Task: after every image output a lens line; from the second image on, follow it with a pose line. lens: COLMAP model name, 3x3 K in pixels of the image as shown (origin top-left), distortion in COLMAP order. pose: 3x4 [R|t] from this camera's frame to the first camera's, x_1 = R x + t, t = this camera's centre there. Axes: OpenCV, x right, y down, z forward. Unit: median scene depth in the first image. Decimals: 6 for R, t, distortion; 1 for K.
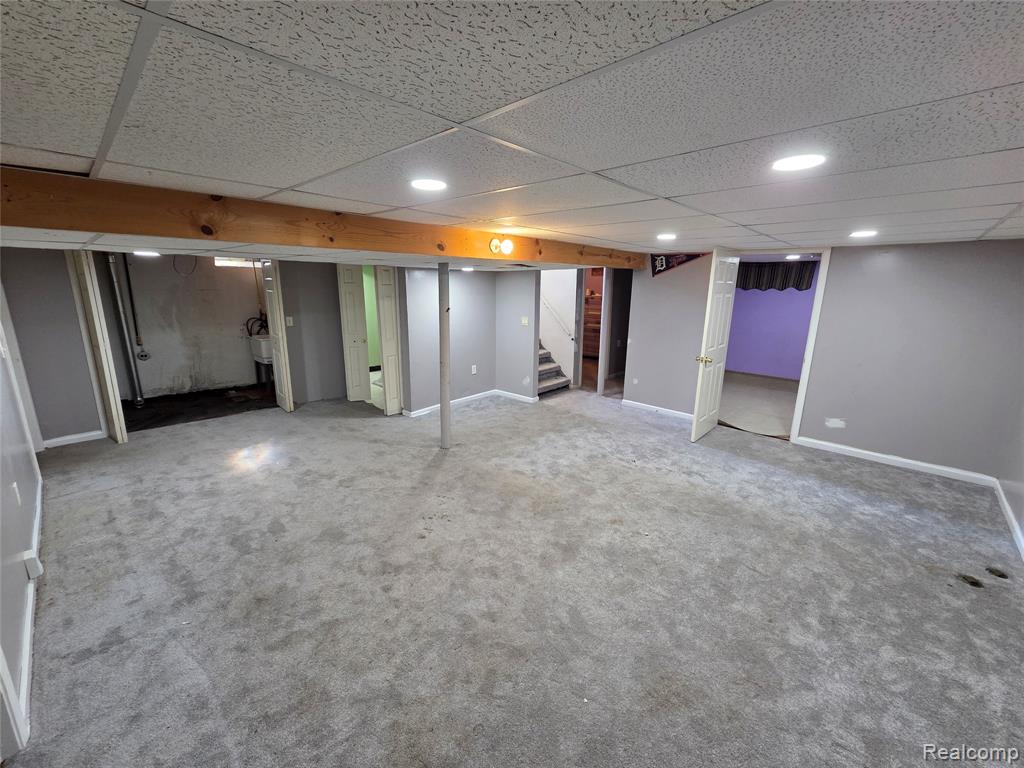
lens RADIAL K [[419.6, 0, 511.0], [0, 419.6, 376.3], [0, 0, 1]] dist [0.008330, -0.003572]
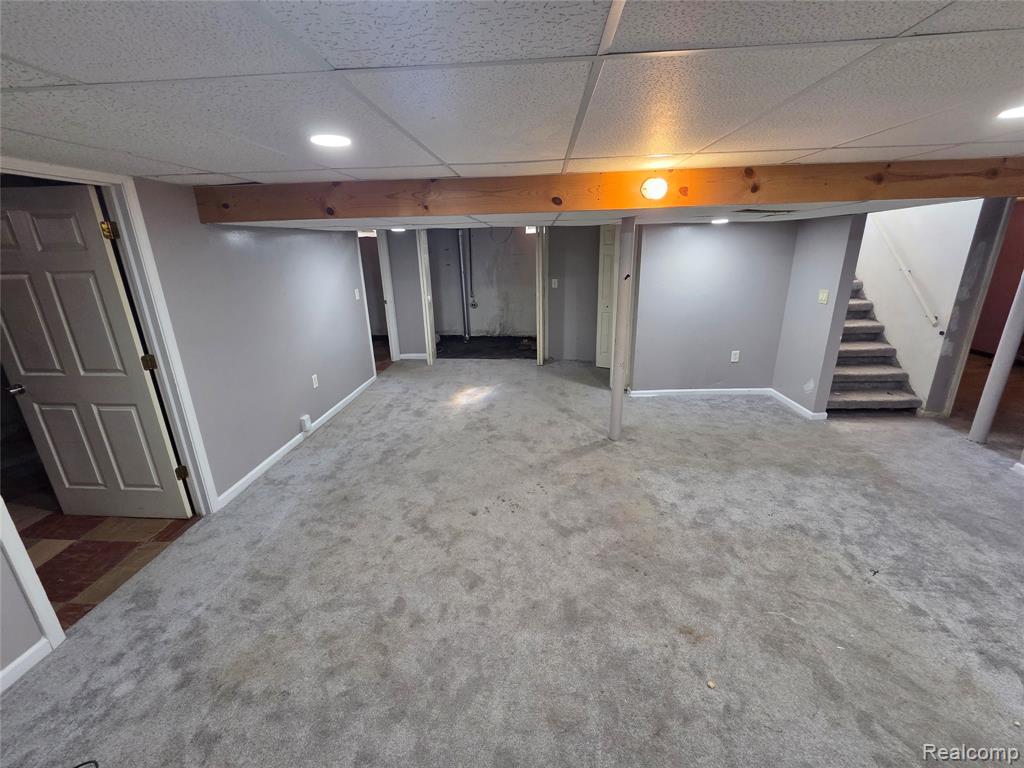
lens RADIAL K [[419.6, 0, 511.0], [0, 419.6, 376.3], [0, 0, 1]] dist [0.008330, -0.003572]
pose [[0.635756, 0.203639, -0.744543, 0.324976], [-0.135484, 0.979037, 0.152087, -0.057925], [0.759907, 0.004183, 0.650019, 0.275611]]
